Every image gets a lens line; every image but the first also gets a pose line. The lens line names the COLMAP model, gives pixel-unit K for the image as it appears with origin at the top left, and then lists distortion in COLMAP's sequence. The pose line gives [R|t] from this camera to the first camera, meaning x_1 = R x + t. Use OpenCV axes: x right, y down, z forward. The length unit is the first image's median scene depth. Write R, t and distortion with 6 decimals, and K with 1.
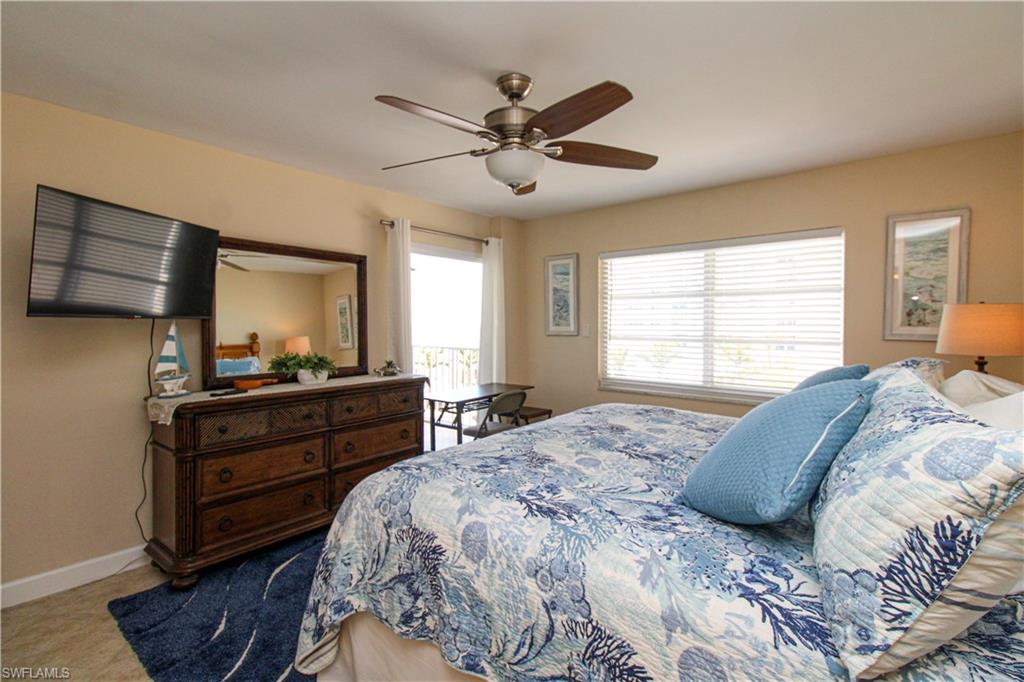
lens RADIAL K [[473.1, 0, 510.8], [0, 473.1, 330.3], [0, 0, 1]] dist [0.030110, -0.016778]
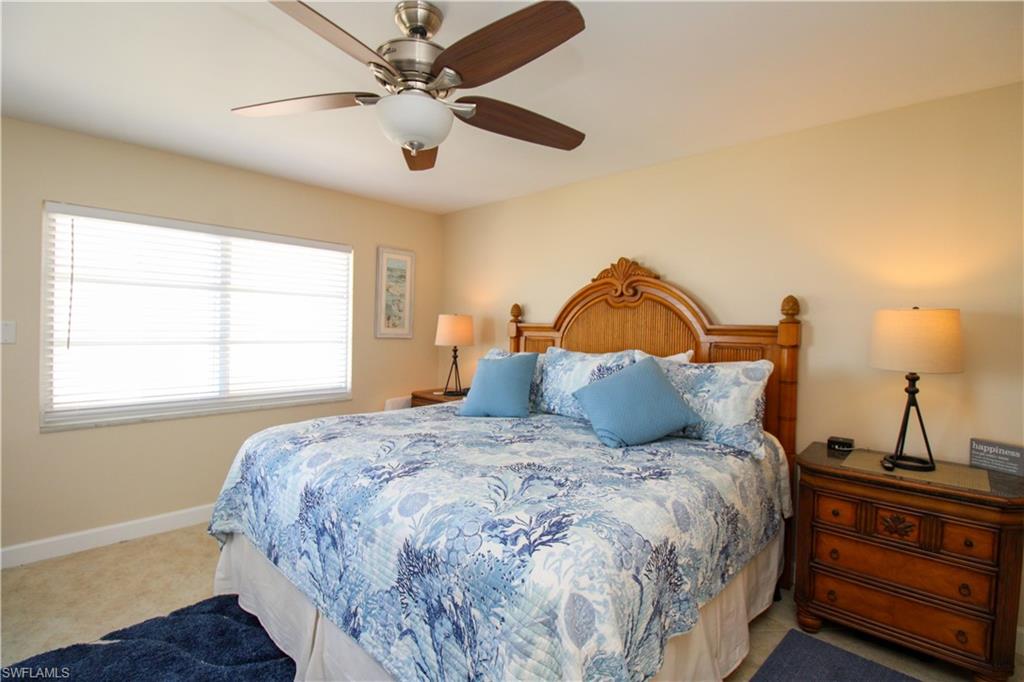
lens RADIAL K [[472.5, 0, 511.1], [0, 472.5, 331.5], [0, 0, 1]] dist [-0.000199, -0.012723]
pose [[0.048304, -0.006082, 0.998814, -0.997730], [-0.002760, 0.999977, 0.006223, -0.013629], [-0.998829, -0.003057, 0.048286, 1.086576]]
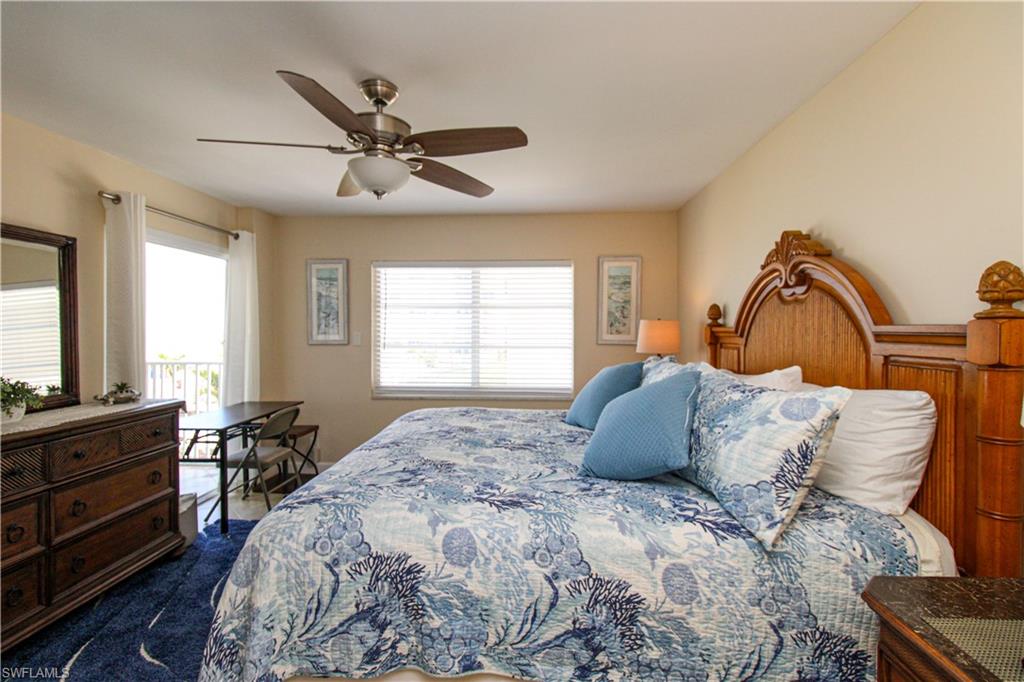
lens RADIAL K [[473.1, 0, 510.8], [0, 473.1, 330.3], [0, 0, 1]] dist [0.030110, -0.016778]
pose [[0.803083, 0.000994, 0.595866, -0.480260], [0.007431, 0.999904, -0.011683, -0.011546], [-0.595821, 0.013810, 0.802999, 0.076669]]
